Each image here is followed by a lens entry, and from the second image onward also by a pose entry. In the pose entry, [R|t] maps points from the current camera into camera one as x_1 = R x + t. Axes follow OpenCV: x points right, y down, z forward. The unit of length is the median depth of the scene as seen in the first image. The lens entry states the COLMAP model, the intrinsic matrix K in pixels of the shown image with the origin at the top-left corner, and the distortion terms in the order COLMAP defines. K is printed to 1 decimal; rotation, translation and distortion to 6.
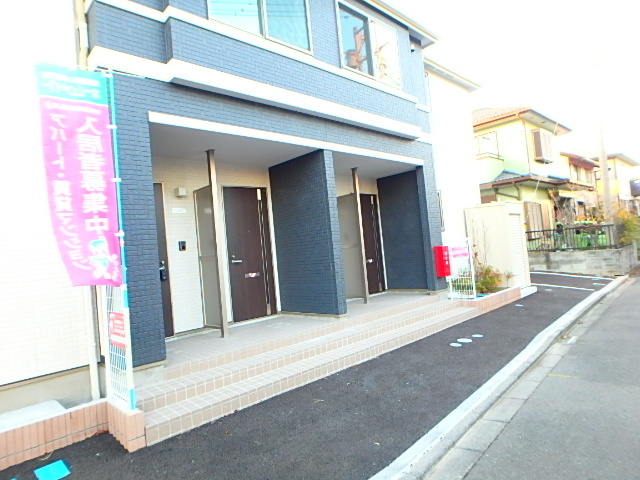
lens RADIAL K [[392.6, 0, 324.6], [0, 392.6, 234.7], [0, 0, 1]] dist [-0.024547, 0.010705]
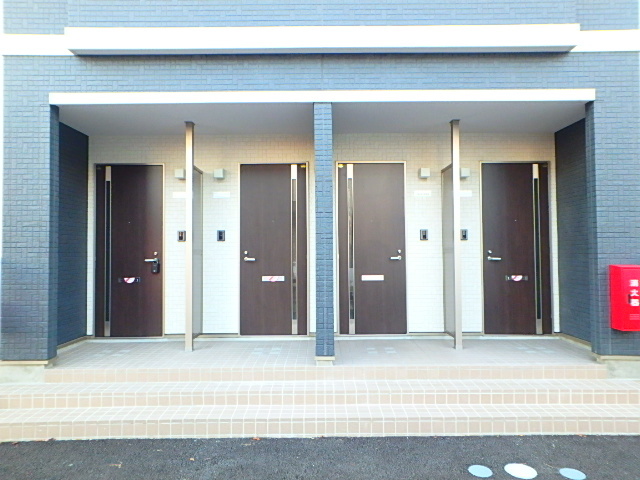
lens RADIAL K [[481.0, 0, 321.2], [0, 481.0, 236.0], [0, 0, 1]] dist [0.013488, 0.013090]
pose [[0.726077, 0.062274, -0.684788, 0.573568], [-0.026878, 0.997700, 0.062232, -0.046063], [0.687088, -0.026779, 0.726080, 0.415783]]
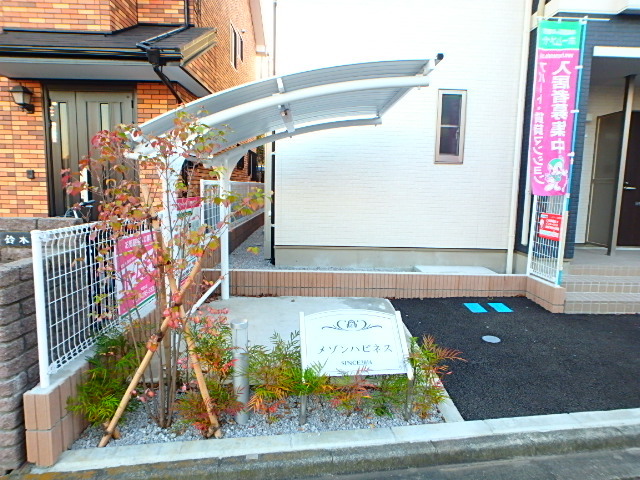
lens RADIAL K [[392.6, 0, 323.6], [0, 392.6, 231.9], [0, 0, 1]] dist [-0.024547, 0.010705]
pose [[0.727836, 0.188456, -0.659348, -0.122844], [-0.061334, 0.975533, 0.211124, 0.015553], [0.683003, -0.113223, 0.721587, -0.292341]]
